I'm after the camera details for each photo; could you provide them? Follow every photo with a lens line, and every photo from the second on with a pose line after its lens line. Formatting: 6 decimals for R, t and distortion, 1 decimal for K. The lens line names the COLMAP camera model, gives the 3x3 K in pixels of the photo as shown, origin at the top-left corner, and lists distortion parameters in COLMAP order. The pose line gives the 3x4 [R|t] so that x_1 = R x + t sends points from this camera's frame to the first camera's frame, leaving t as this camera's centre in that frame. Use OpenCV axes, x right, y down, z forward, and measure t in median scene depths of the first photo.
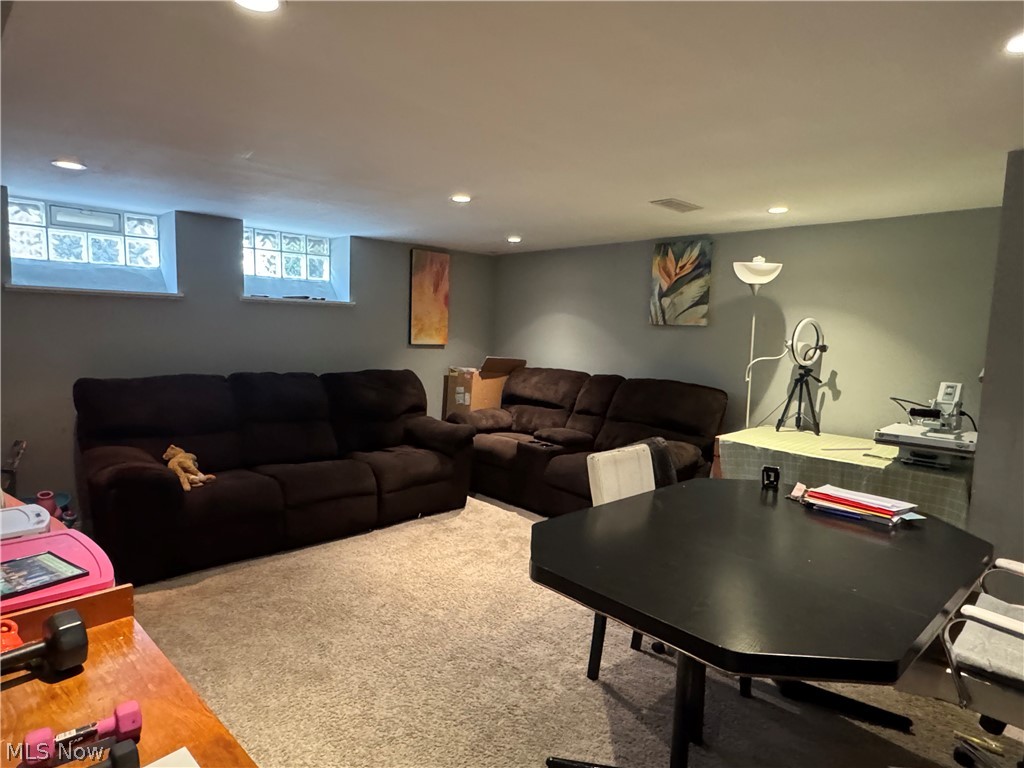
lens RADIAL K [[594.7, 0, 507.1], [0, 594.7, 386.0], [0, 0, 1]] dist [-0.001141, 0.000143]
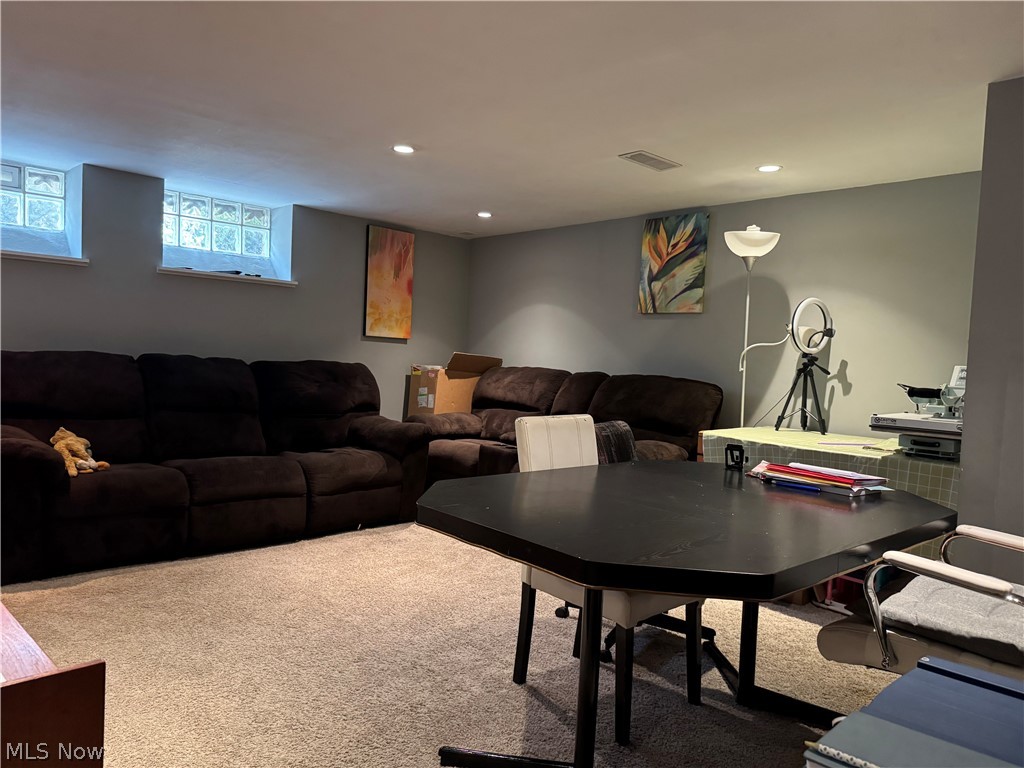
lens RADIAL K [[715.0, 0, 515.0], [0, 715.0, 385.8], [0, 0, 1]] dist [0.144534, -0.248585]
pose [[0.999822, 0.017521, -0.007056, 0.075137], [-0.017891, 0.998249, -0.056376, 0.067941], [0.006056, 0.056492, 0.998385, -0.037880]]
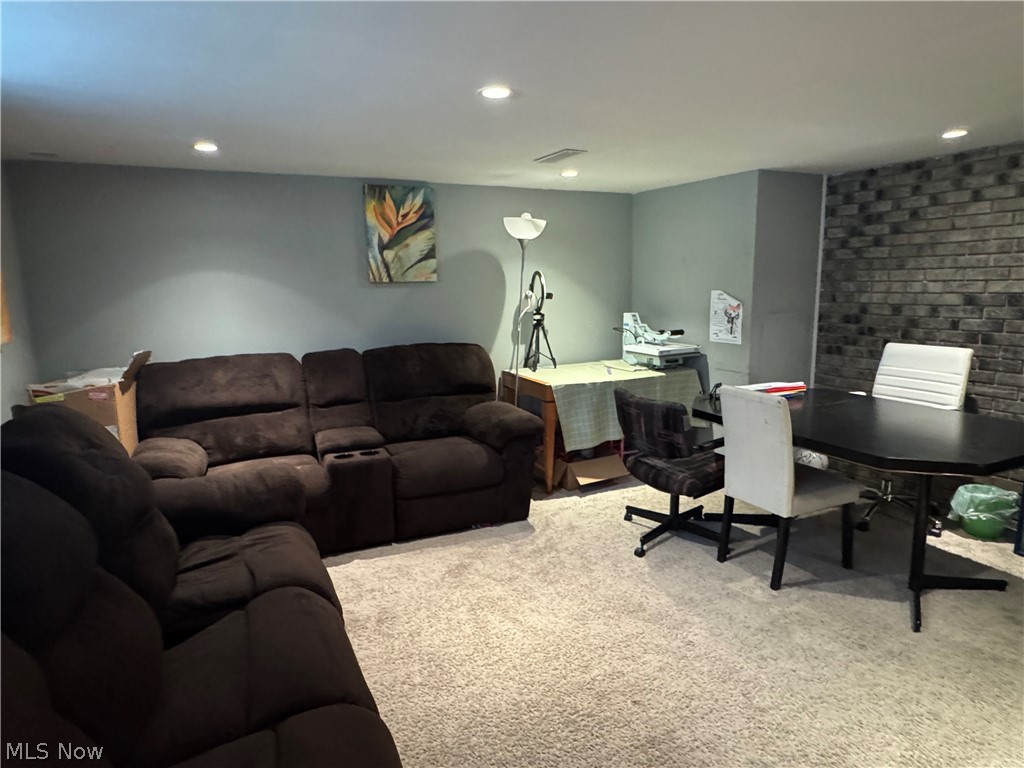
lens RADIAL K [[596.5, 0, 514.5], [0, 596.5, 382.5], [0, 0, 1]] dist [0.000555, 0.000121]
pose [[0.290073, -0.192022, 0.937542, -0.551068], [0.123305, 0.978997, 0.162362, -0.082030], [-0.949028, 0.068507, 0.307658, 0.598107]]
